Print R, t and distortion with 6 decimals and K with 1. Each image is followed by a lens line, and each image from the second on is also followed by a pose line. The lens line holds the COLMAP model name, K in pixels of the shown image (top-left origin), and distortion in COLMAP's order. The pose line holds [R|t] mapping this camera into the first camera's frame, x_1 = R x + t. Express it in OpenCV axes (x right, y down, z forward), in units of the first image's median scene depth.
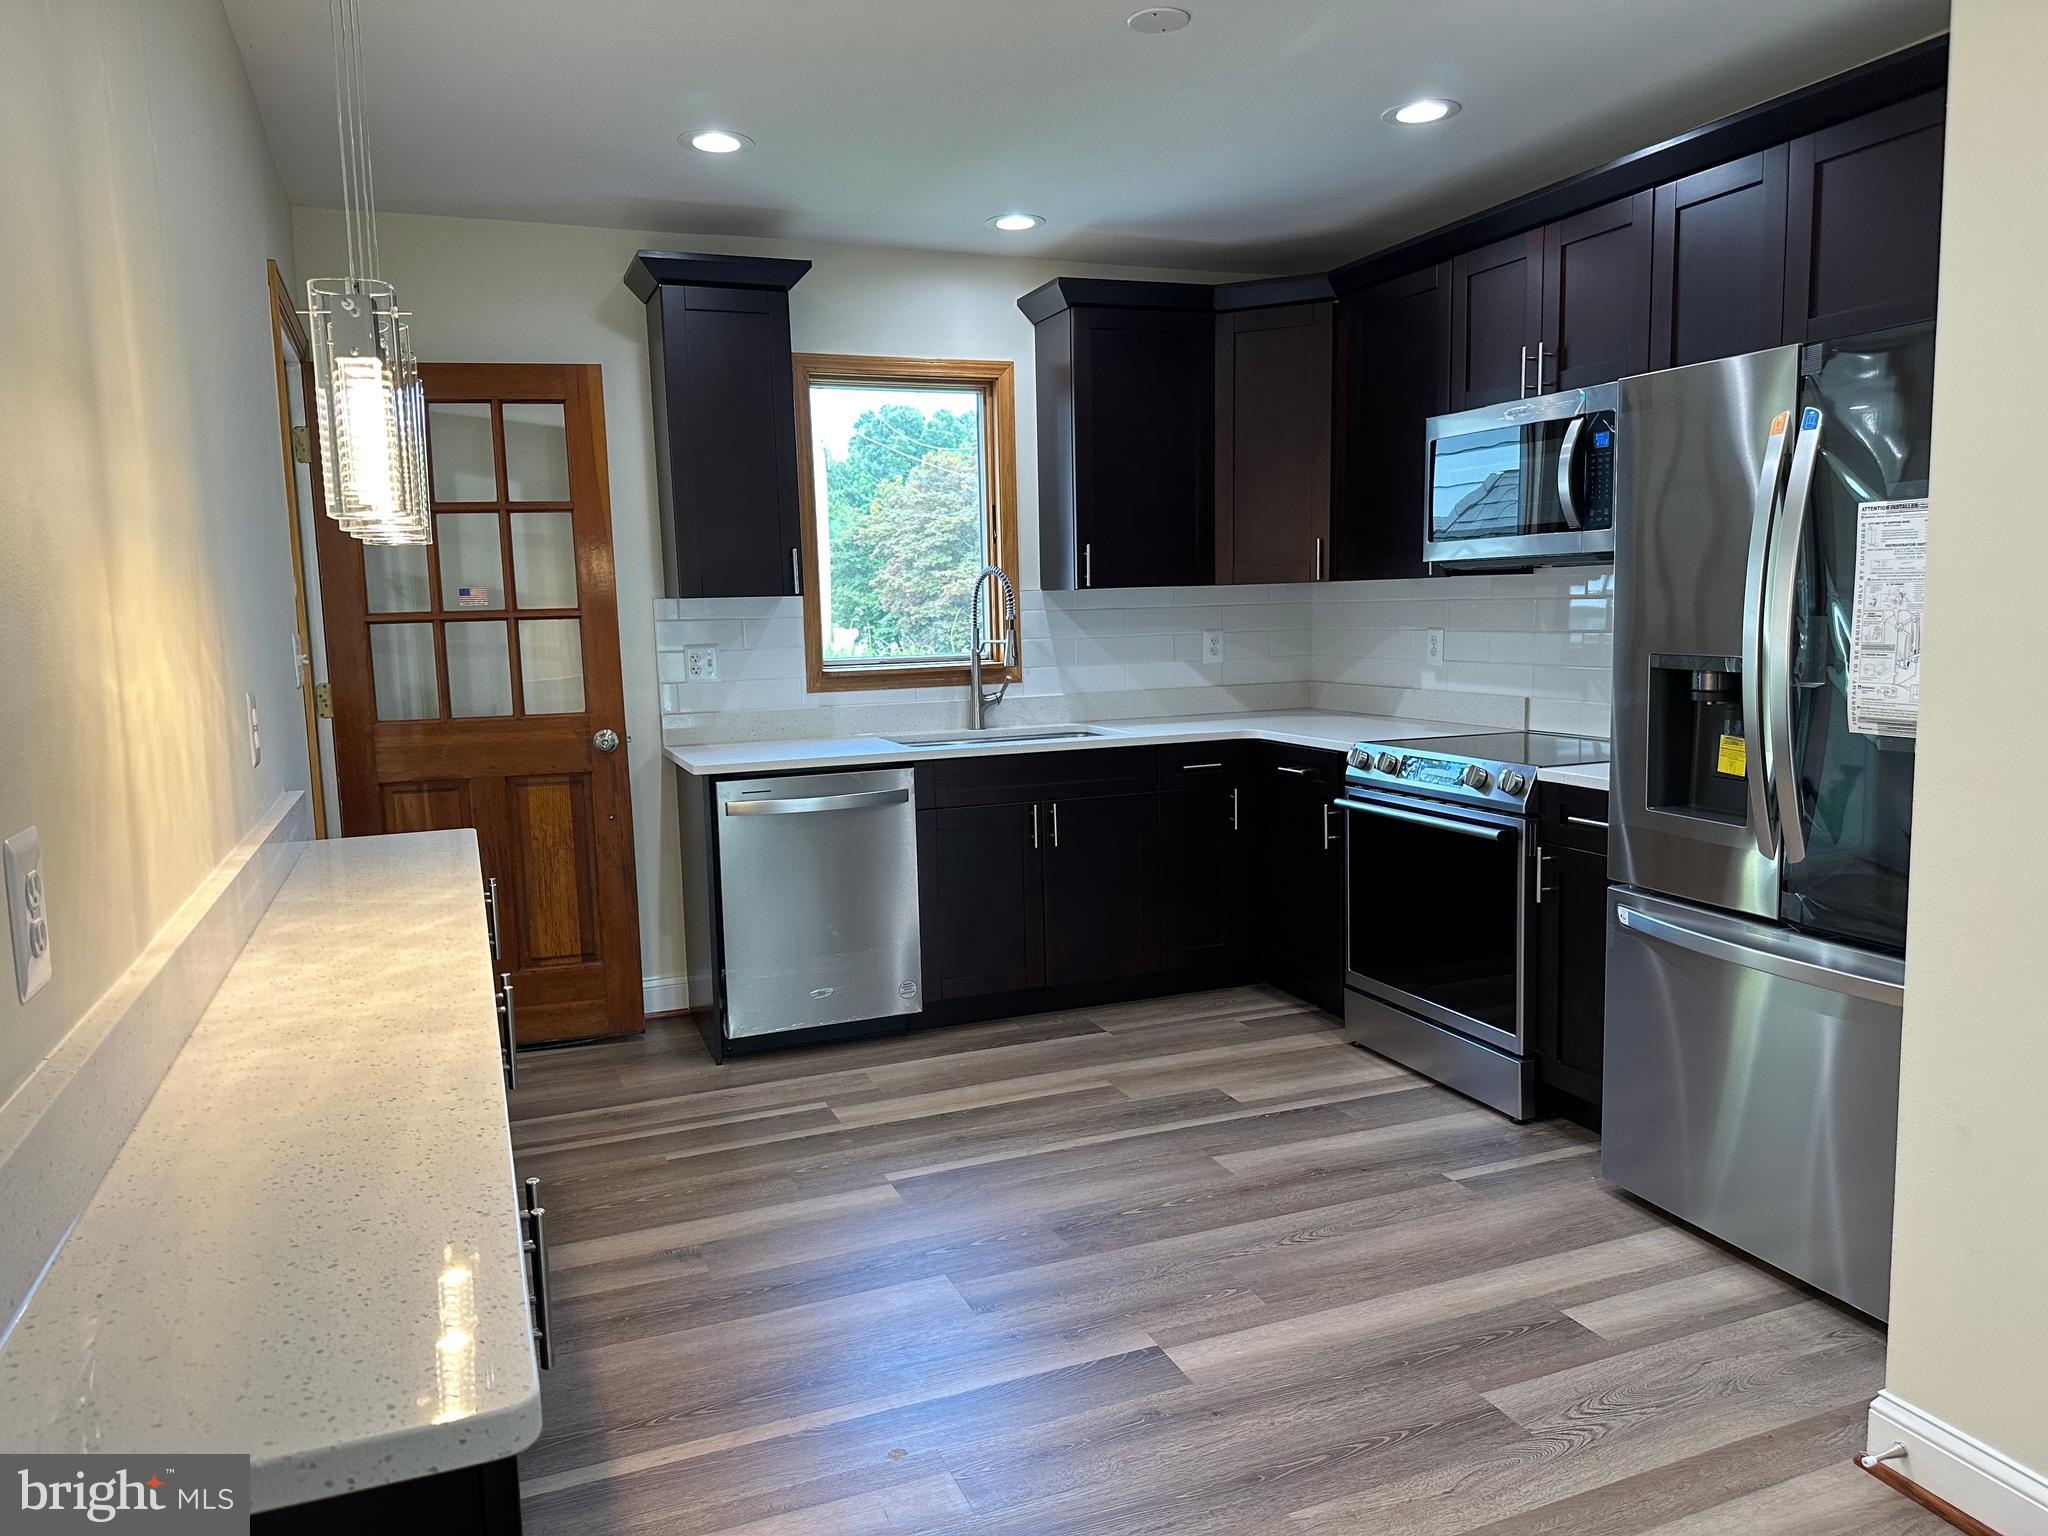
lens RADIAL K [[1431.2, 0, 1028.0], [0, 1431.2, 770.6], [0, 0, 1]] dist [0.120050, -0.160907]
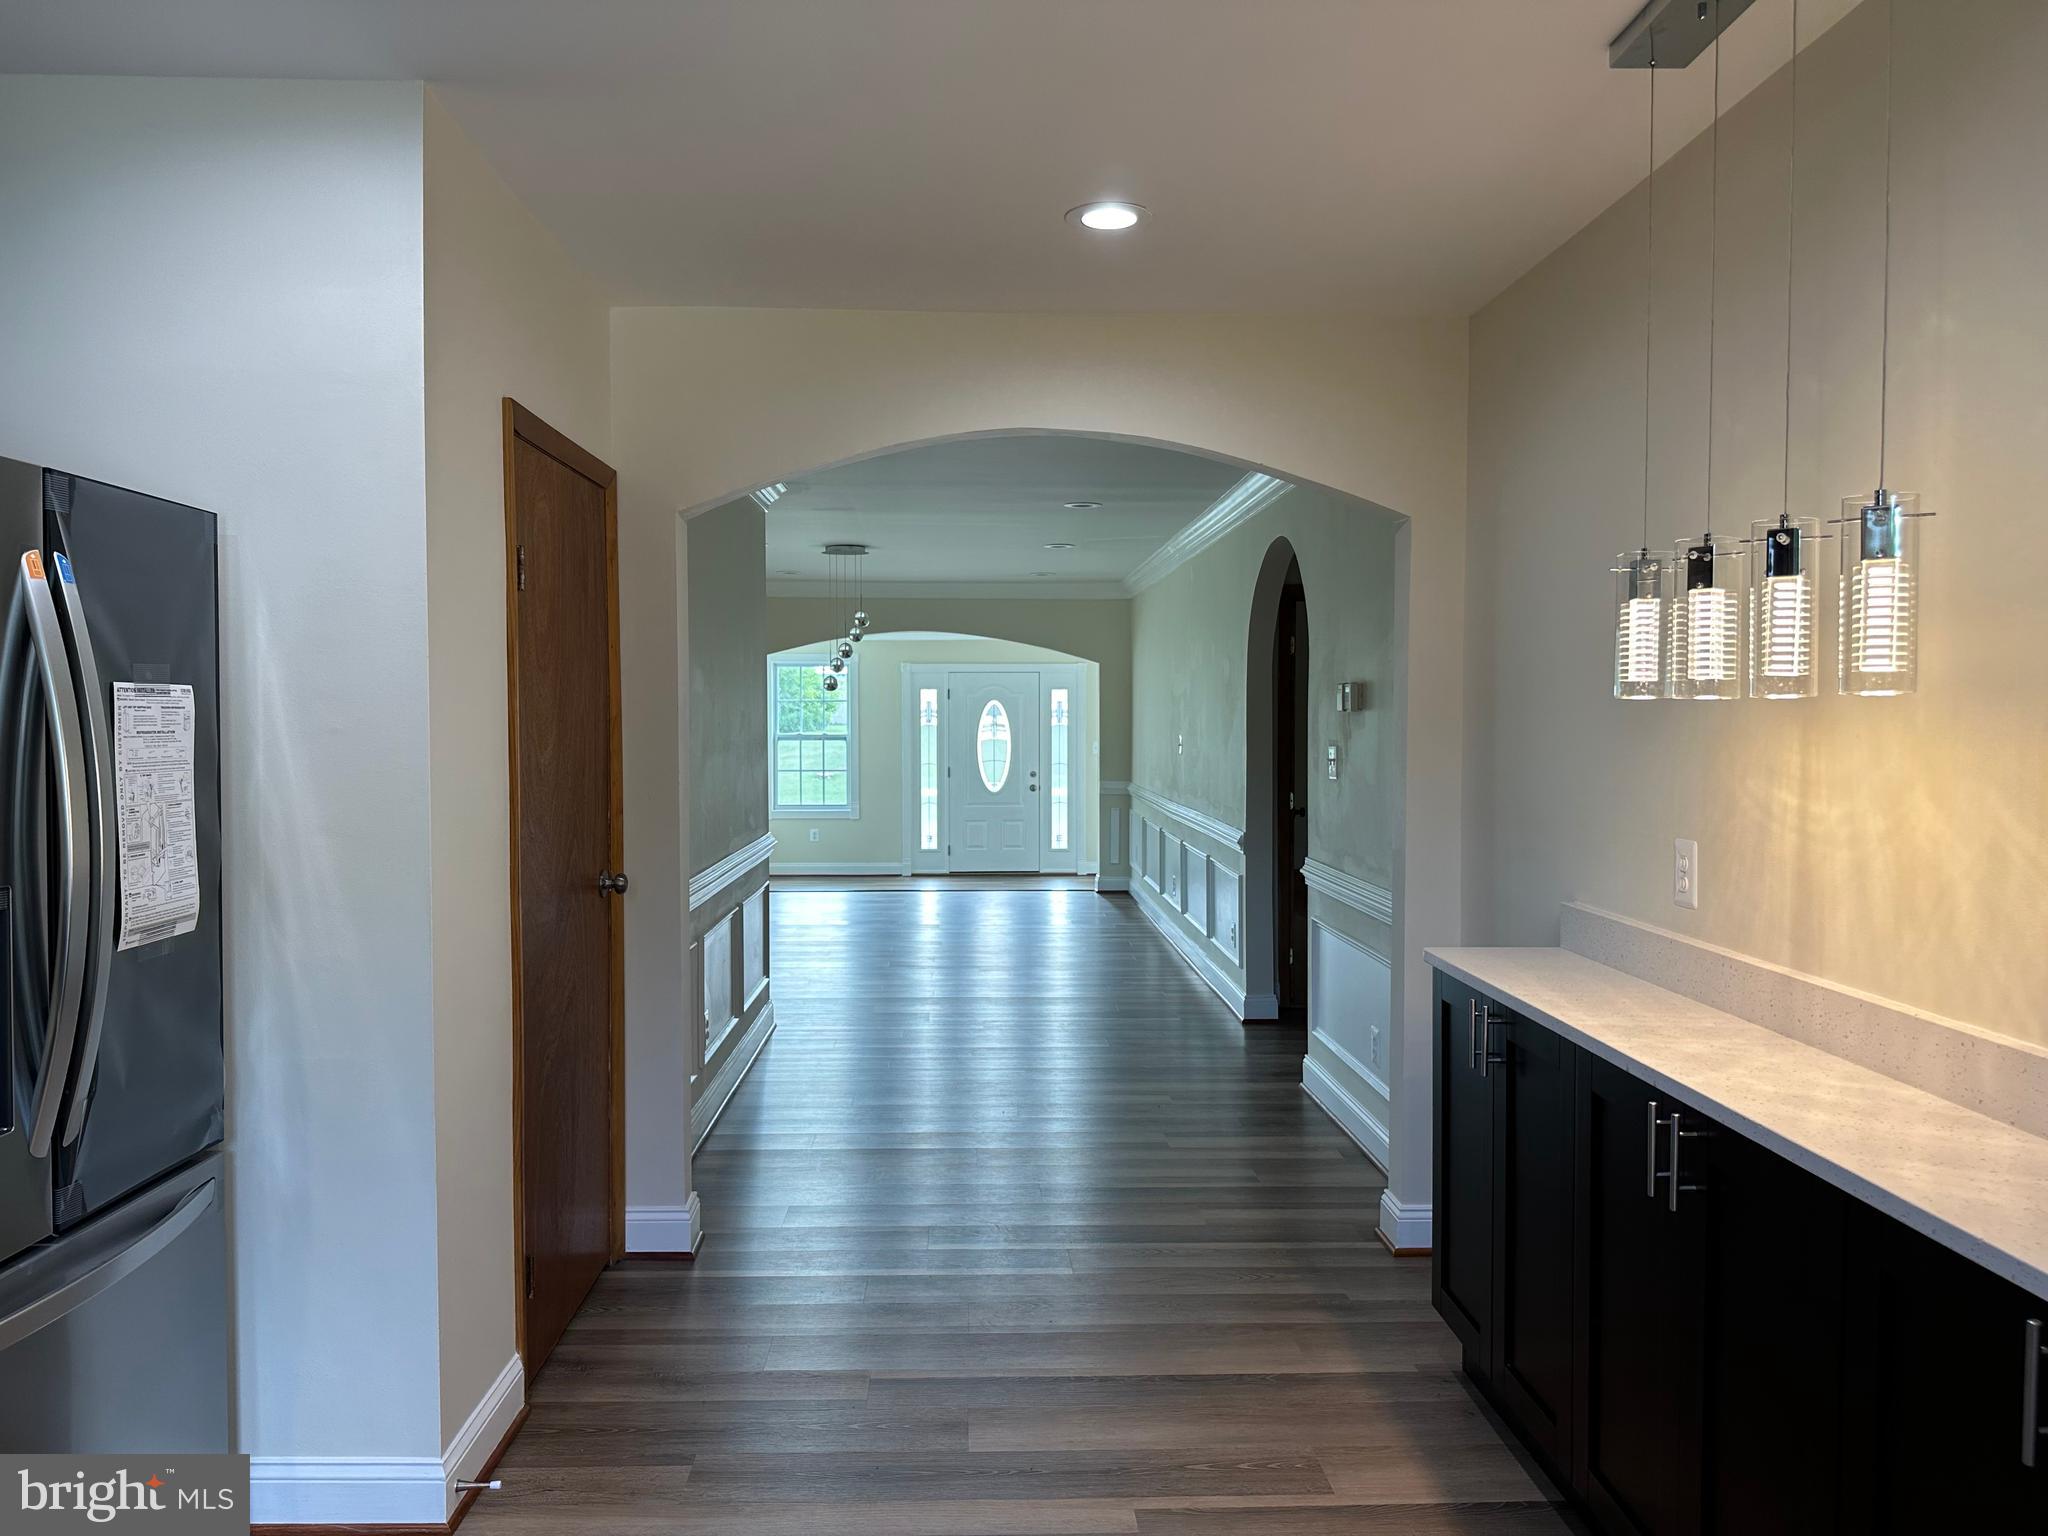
lens RADIAL K [[1419.1, 0, 1012.8], [0, 1419.1, 752.8], [0, 0, 1]] dist [0.075966, -0.104050]
pose [[-0.938133, 0.014685, 0.345964, -0.150048], [0.064482, 0.989033, 0.132872, -0.156447], [-0.340218, 0.146960, -0.928792, 1.142812]]
